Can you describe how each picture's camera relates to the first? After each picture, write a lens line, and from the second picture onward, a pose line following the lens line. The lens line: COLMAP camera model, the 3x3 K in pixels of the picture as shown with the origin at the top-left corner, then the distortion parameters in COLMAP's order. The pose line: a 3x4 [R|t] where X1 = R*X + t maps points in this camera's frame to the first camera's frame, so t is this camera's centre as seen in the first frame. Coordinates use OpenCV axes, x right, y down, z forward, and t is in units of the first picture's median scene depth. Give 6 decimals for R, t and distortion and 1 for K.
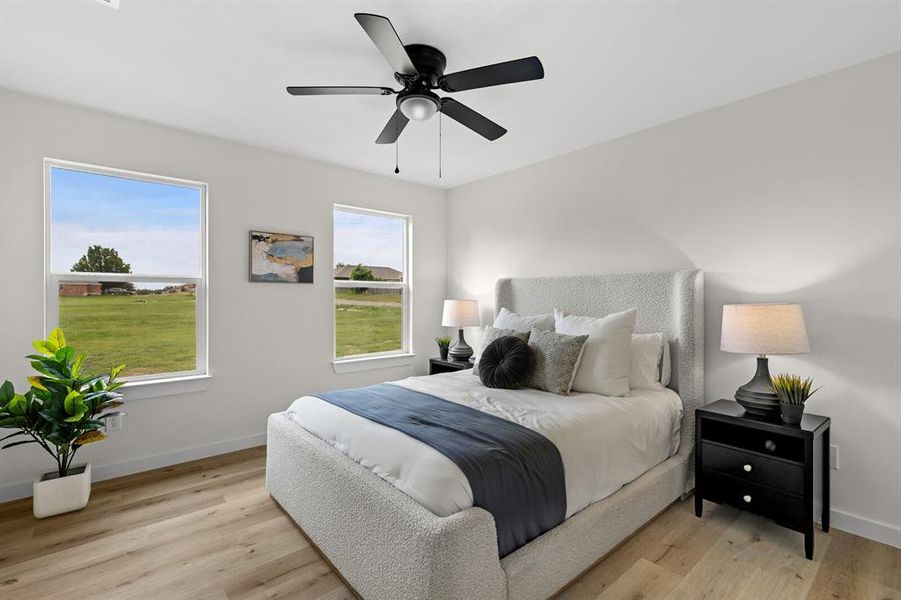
lens RADIAL K [[408.6, 0, 448.1], [0, 408.6, 299.5], [0, 0, 1]] dist [0.002515, -0.000136]
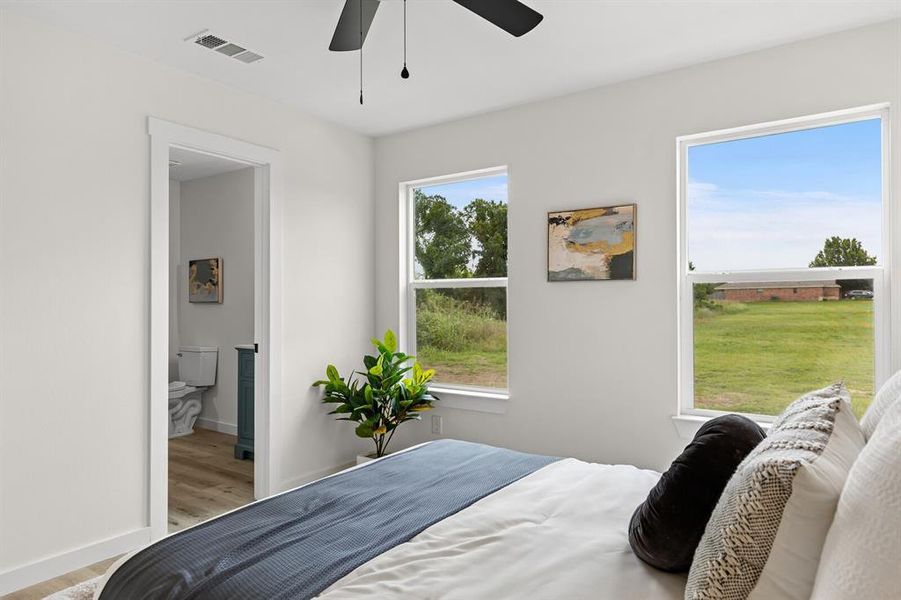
lens RADIAL K [[567.4, 0, 450.5], [0, 567.4, 300.0], [0, 0, 1]] dist [-0.002252, -0.000918]
pose [[0.247489, -0.006326, -0.968870, 0.445544], [-0.003183, 0.999968, -0.007342, -0.001644], [0.968885, 0.004901, 0.247461, 0.545382]]
